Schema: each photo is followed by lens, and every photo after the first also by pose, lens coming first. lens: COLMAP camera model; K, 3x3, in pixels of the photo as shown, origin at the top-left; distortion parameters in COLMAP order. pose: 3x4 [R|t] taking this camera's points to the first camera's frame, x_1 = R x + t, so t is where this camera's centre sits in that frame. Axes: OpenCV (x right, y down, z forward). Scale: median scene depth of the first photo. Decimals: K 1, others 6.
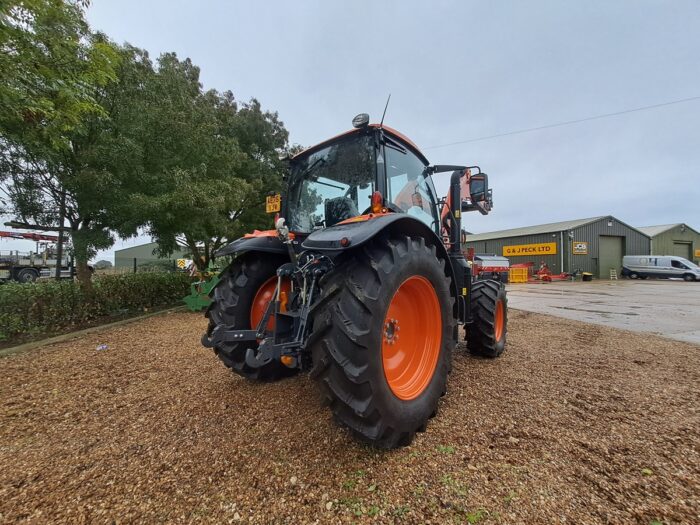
lens RADIAL K [[275.5, 0, 349.9], [0, 275.5, 264.4], [0, 0, 1]] dist [-0.003020, 0.000392]
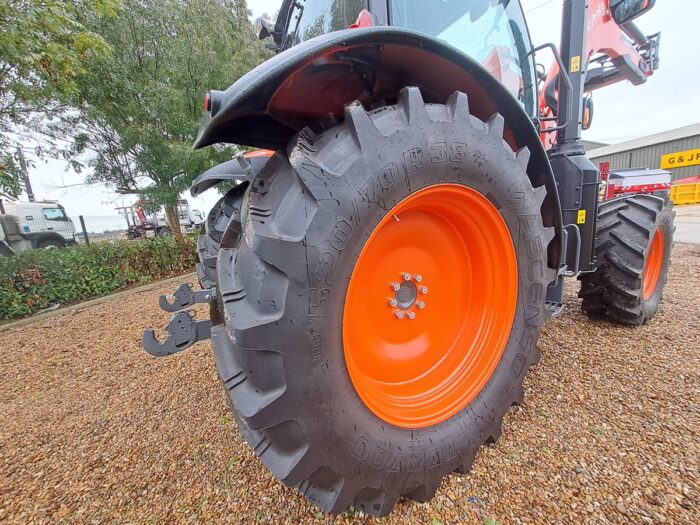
lens RADIAL K [[275.5, 0, 349.8], [0, 275.5, 263.1], [0, 0, 1]] dist [-0.003020, 0.000392]
pose [[0.946400, -0.021320, -0.322292, 0.151965], [0.086126, 0.978350, 0.188186, 0.045111], [0.311302, -0.205857, 0.927747, 0.323433]]
